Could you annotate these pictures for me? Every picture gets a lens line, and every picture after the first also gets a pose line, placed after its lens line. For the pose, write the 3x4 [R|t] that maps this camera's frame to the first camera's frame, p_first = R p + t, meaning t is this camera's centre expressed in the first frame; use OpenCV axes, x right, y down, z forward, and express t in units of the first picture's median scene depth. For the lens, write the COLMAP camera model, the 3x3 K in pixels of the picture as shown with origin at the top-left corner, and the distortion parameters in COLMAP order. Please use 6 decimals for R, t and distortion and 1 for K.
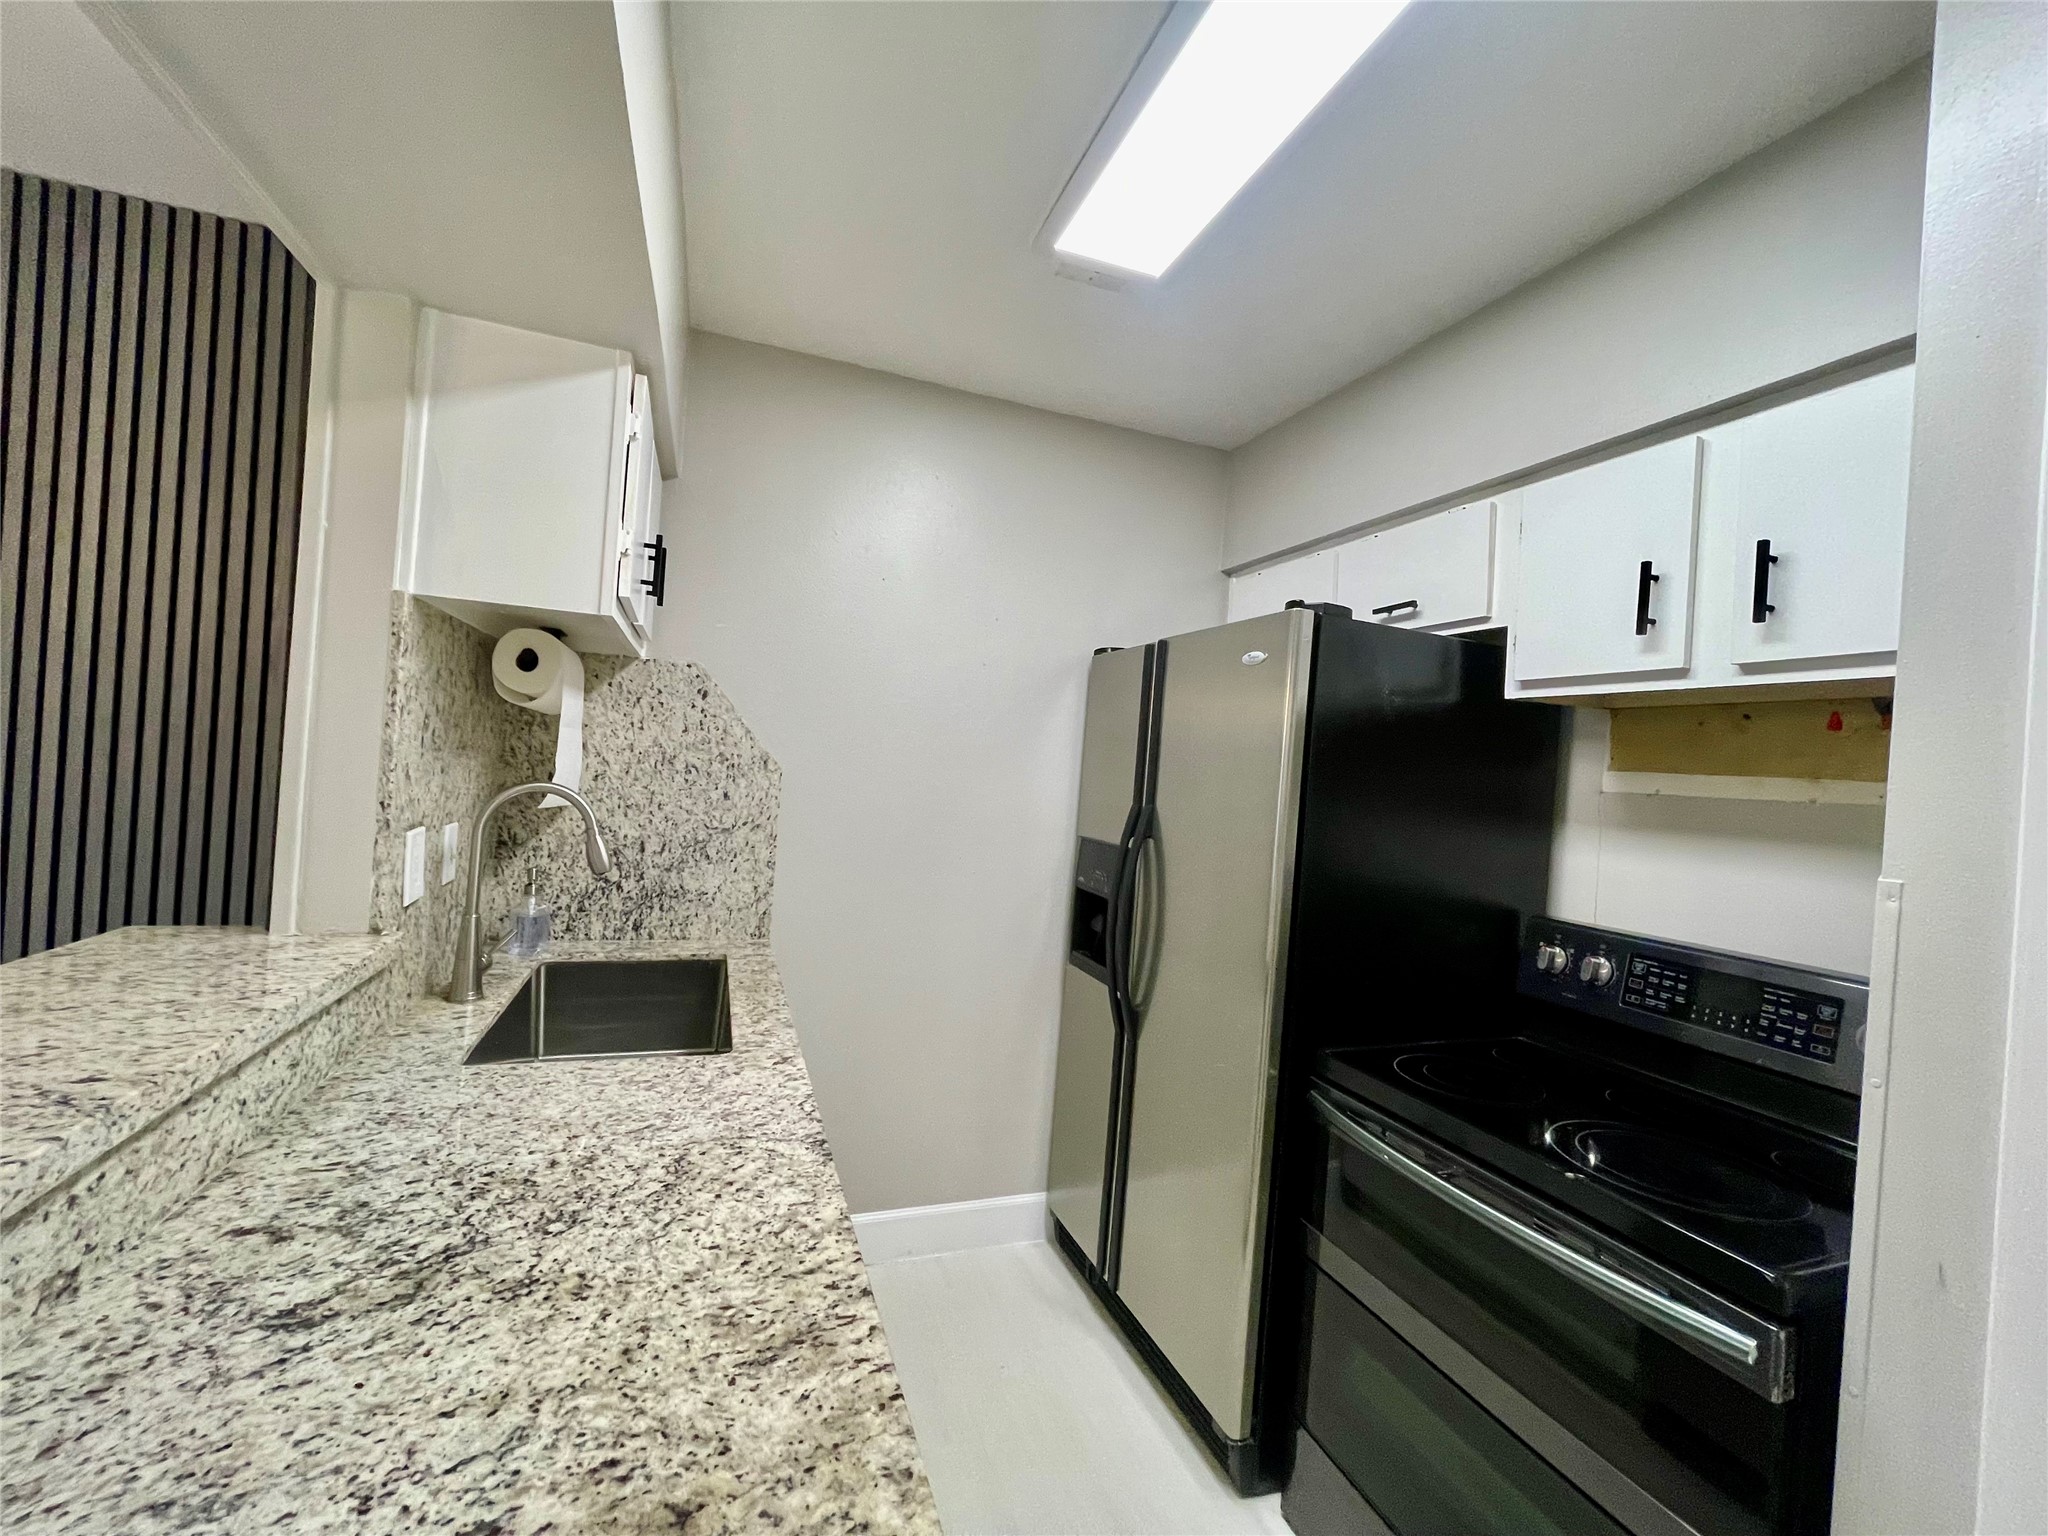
lens RADIAL K [[820.9, 0, 1012.2], [0, 820.9, 767.5], [0, 0, 1]] dist [0.000223, -0.000249]
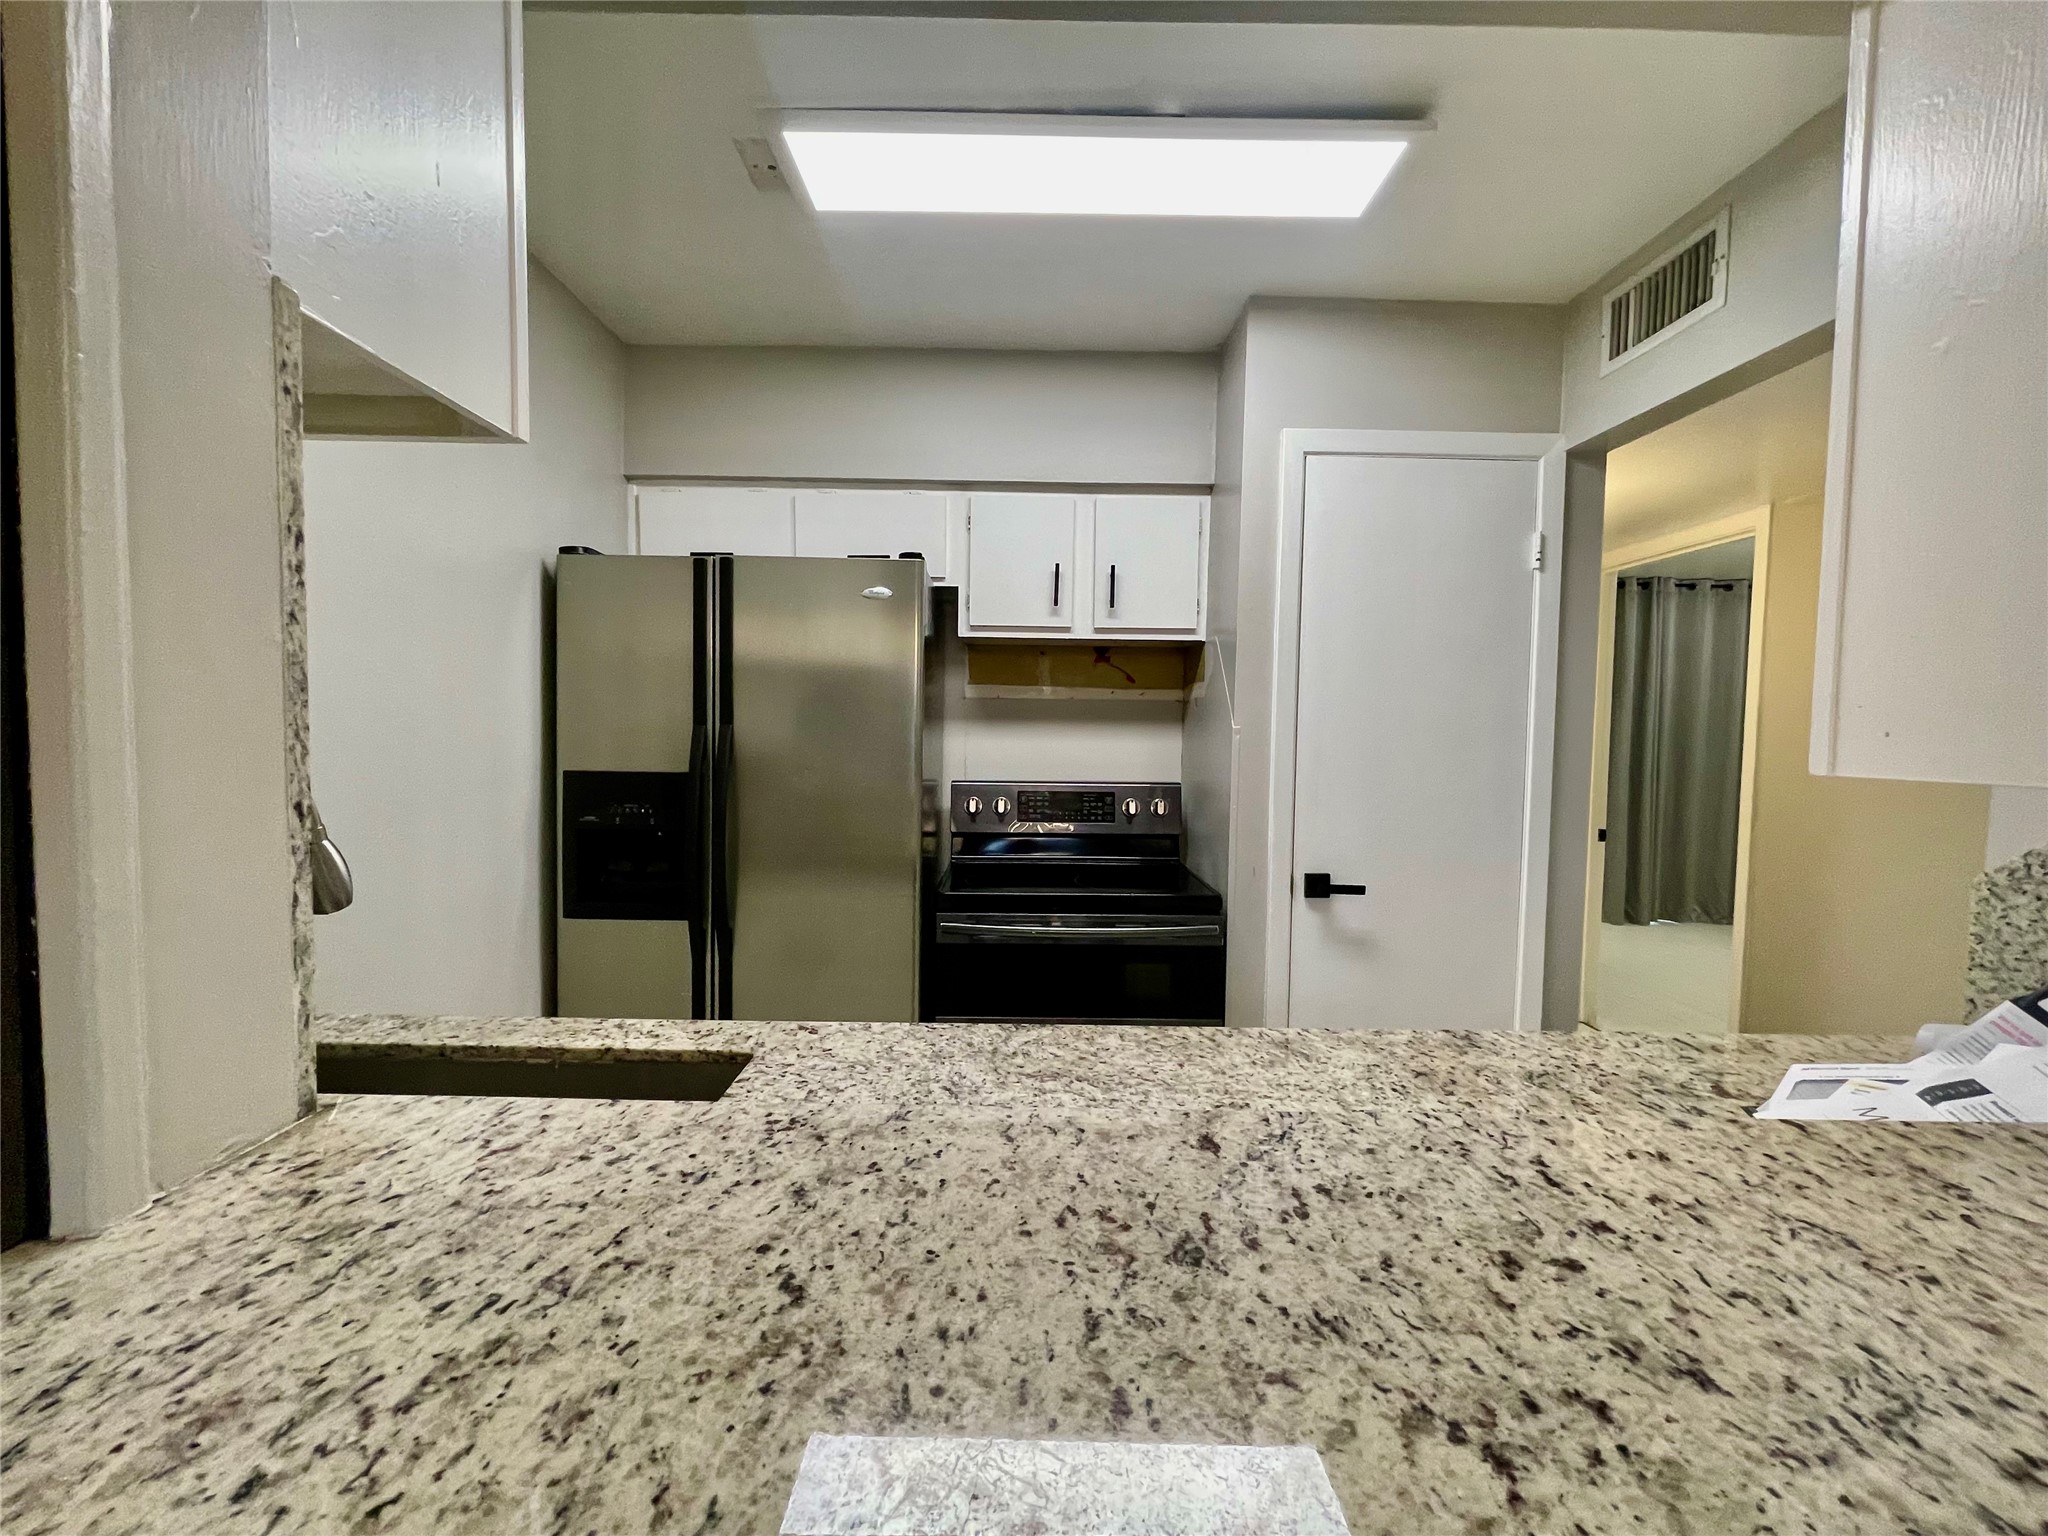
lens RADIAL K [[820.9, 0, 1017.1], [0, 820.9, 757.2], [0, 0, 1]] dist [0.000223, -0.000249]
pose [[0.345619, -0.097406, 0.933306, -0.954100], [0.007252, 0.994845, 0.101143, -0.019562], [-0.938347, -0.028189, 0.344544, 0.477168]]
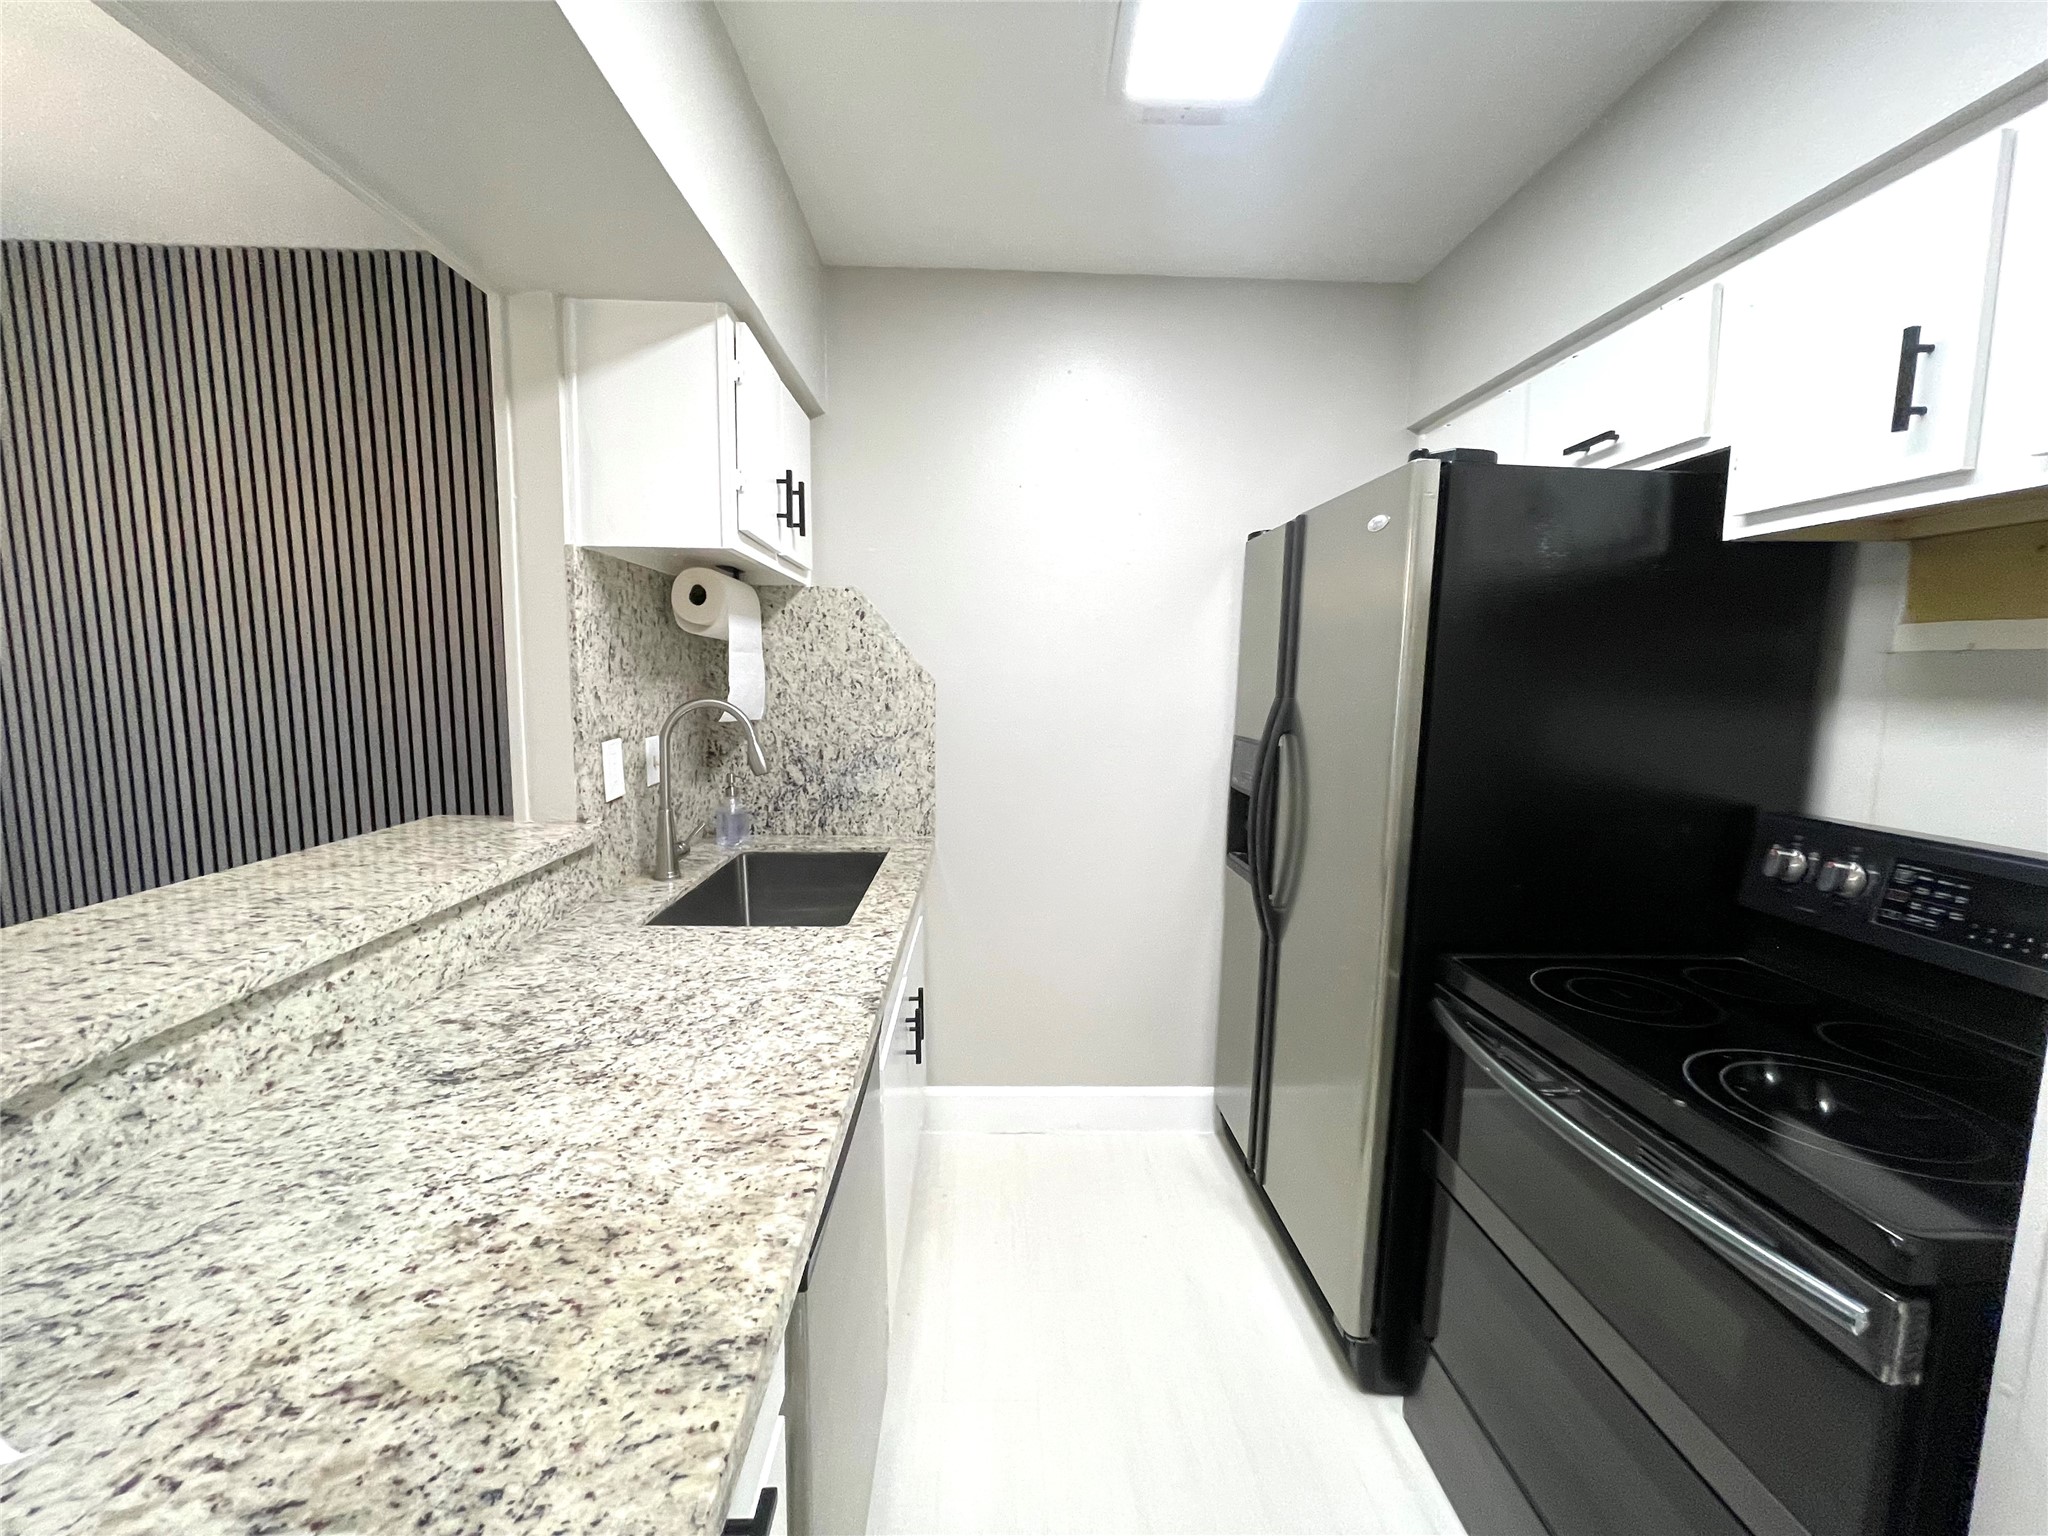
lens RADIAL K [[820.9, 0, 1015.7], [0, 820.9, 766.1], [0, 0, 1]] dist [0.000223, -0.000249]
pose [[0.948499, -0.018794, -0.316223, 0.243489], [0.051032, 0.994266, 0.093976, 0.029046], [0.312643, -0.105273, 0.944019, 0.017465]]
